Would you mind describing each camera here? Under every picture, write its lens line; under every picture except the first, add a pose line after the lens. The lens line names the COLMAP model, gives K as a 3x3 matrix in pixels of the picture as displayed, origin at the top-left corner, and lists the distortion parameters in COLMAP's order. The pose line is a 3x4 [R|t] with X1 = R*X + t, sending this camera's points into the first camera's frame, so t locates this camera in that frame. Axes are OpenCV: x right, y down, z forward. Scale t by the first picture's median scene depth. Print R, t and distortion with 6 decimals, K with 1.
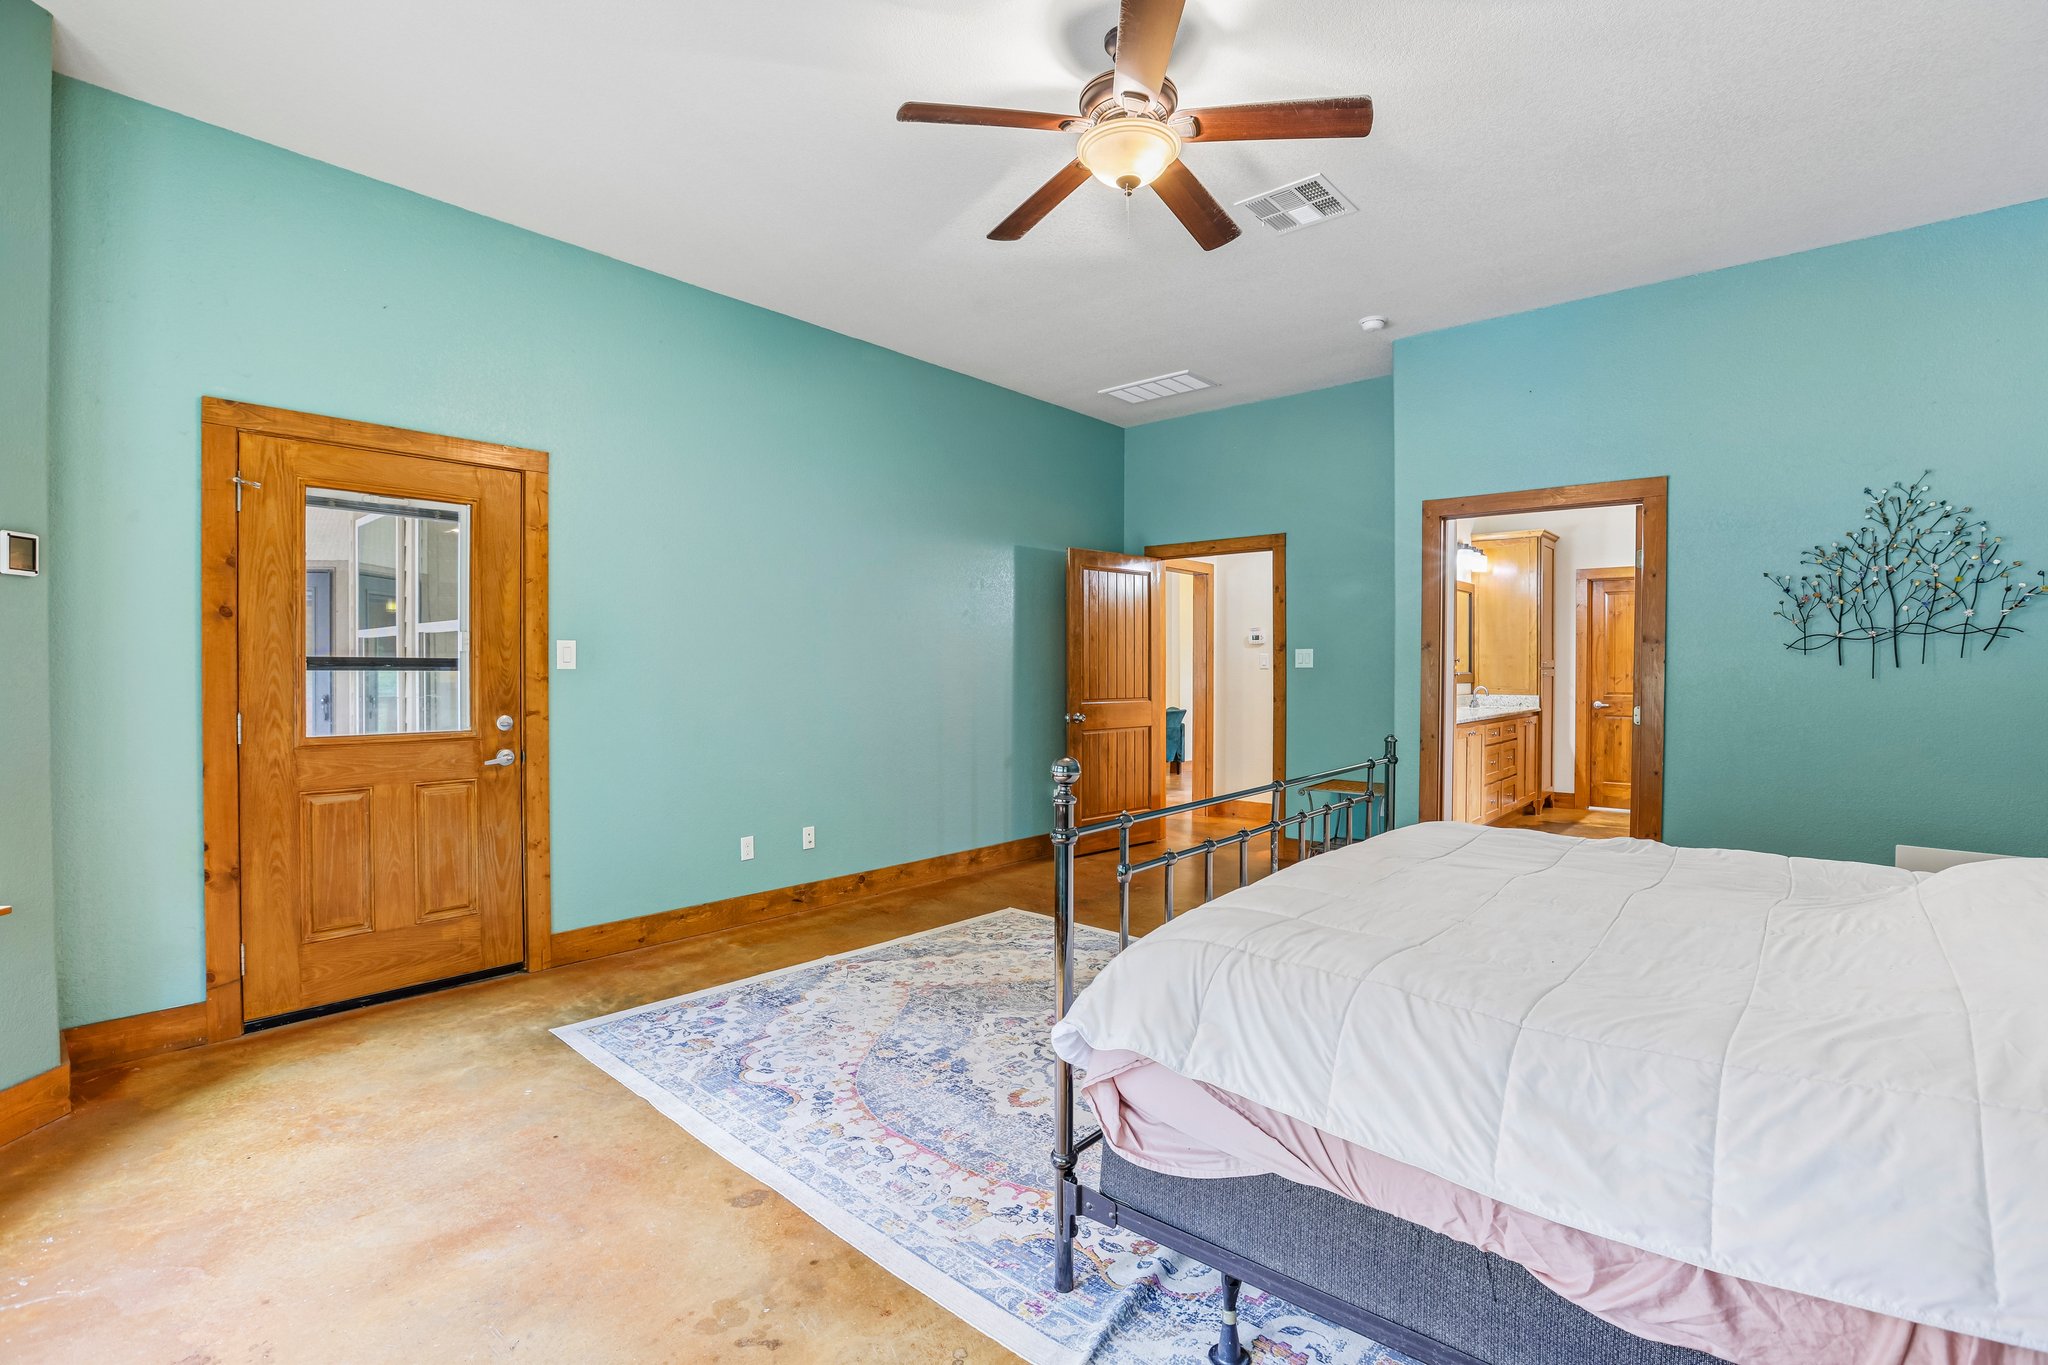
lens RADIAL K [[925.4, 0, 1031.1], [0, 925.4, 673.6], [0, 0, 1]] dist [-0.049296, 0.015712]
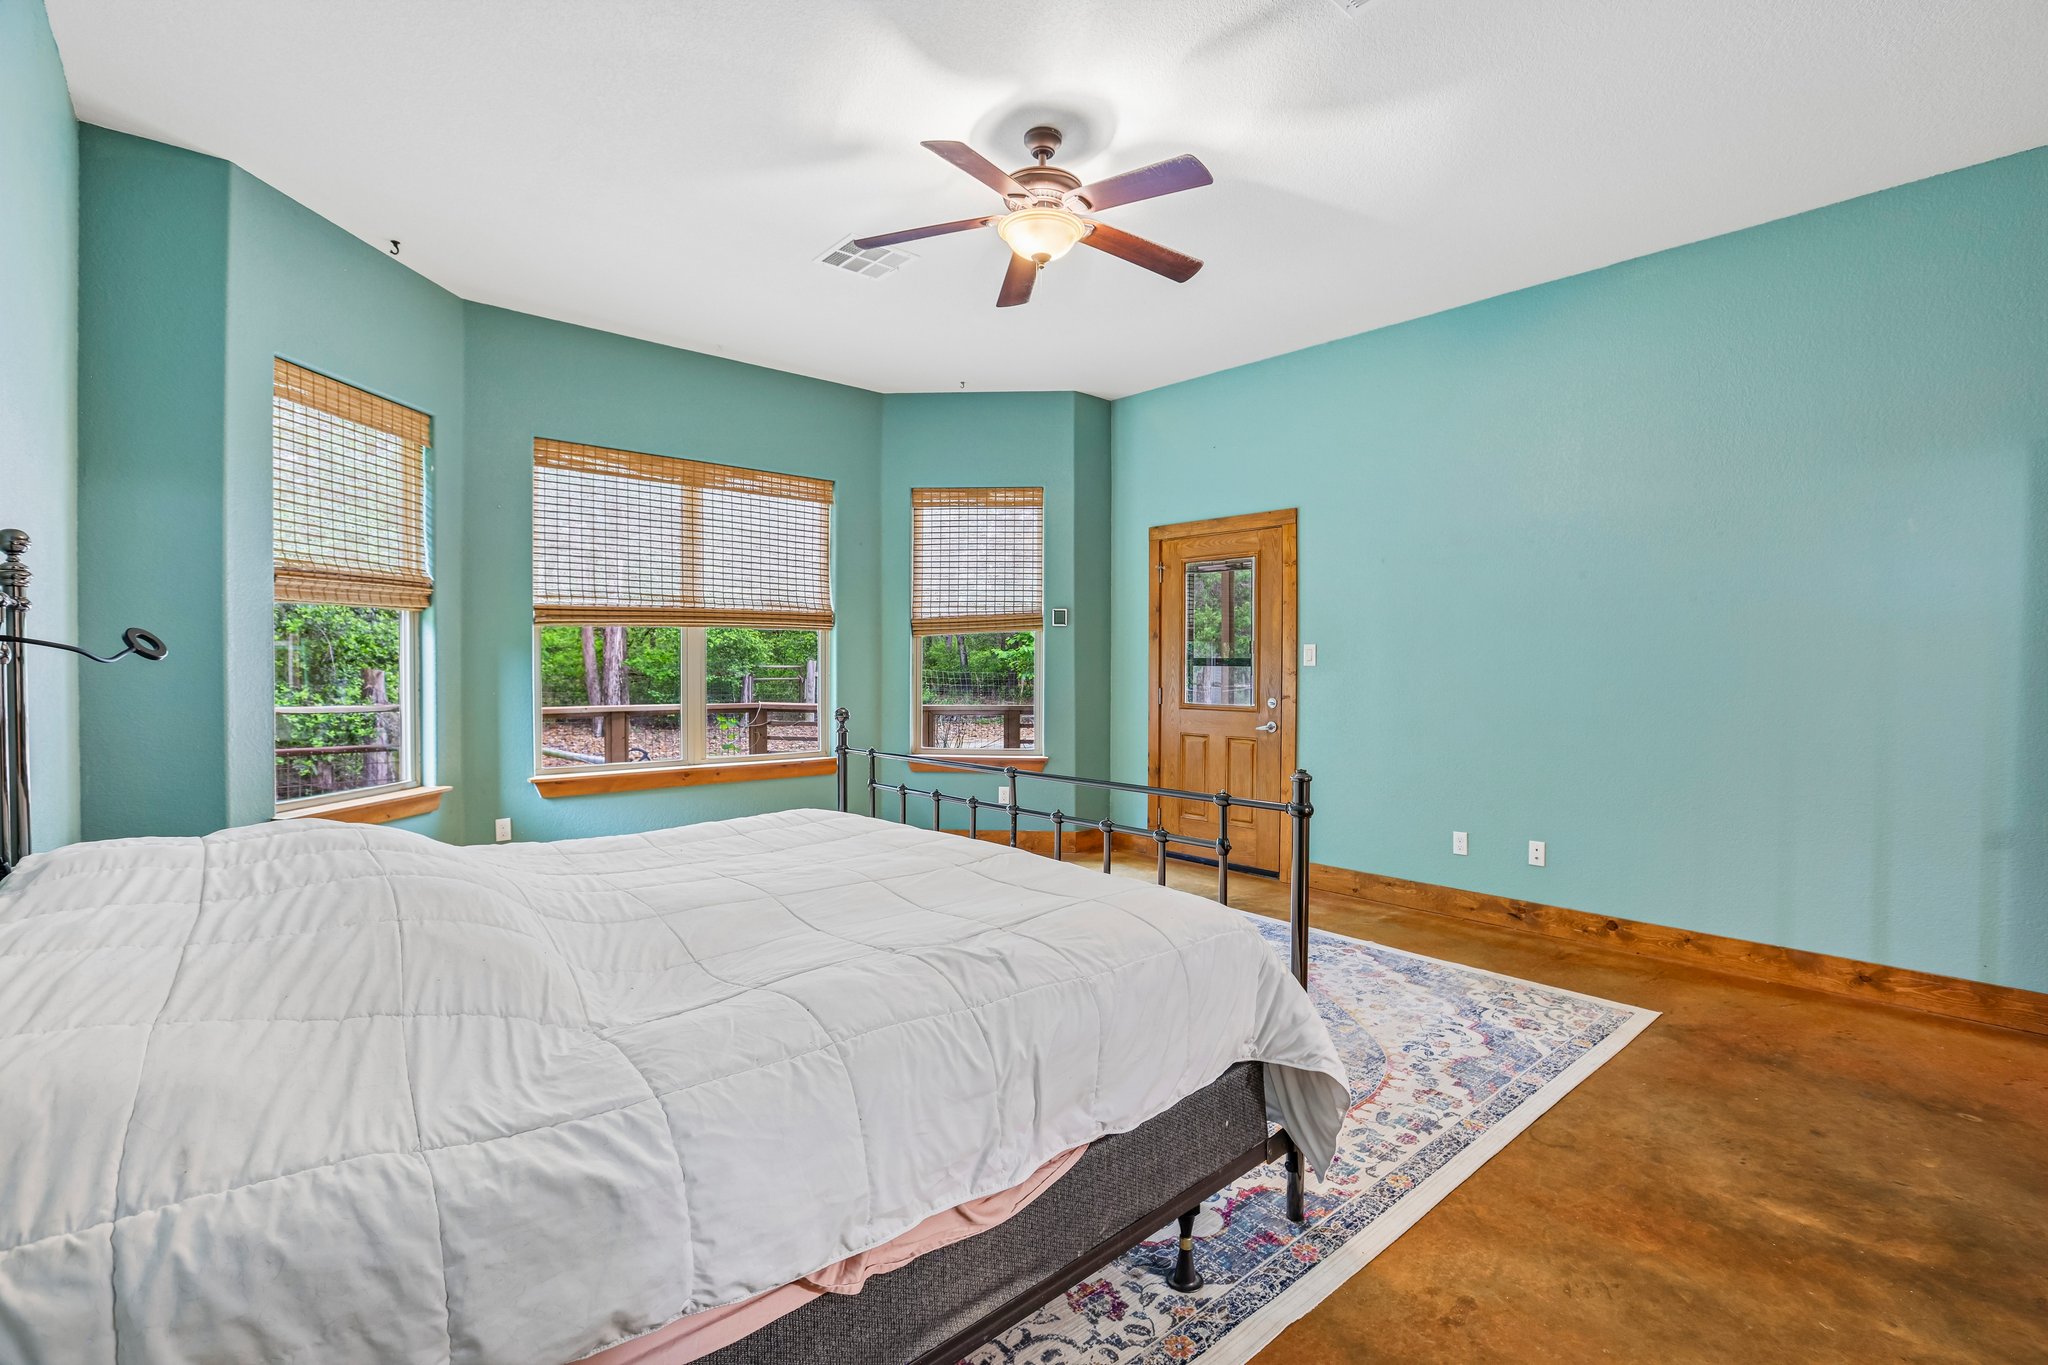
lens RADIAL K [[925.4, 0, 1032.2], [0, 925.4, 677.0], [0, 0, 1]] dist [-0.049296, 0.015712]
pose [[-0.128722, 0.007503, -0.991652, 0.816597], [-0.014439, 0.999851, 0.009439, 0.004741], [0.991576, 0.015534, -0.128594, 0.719944]]
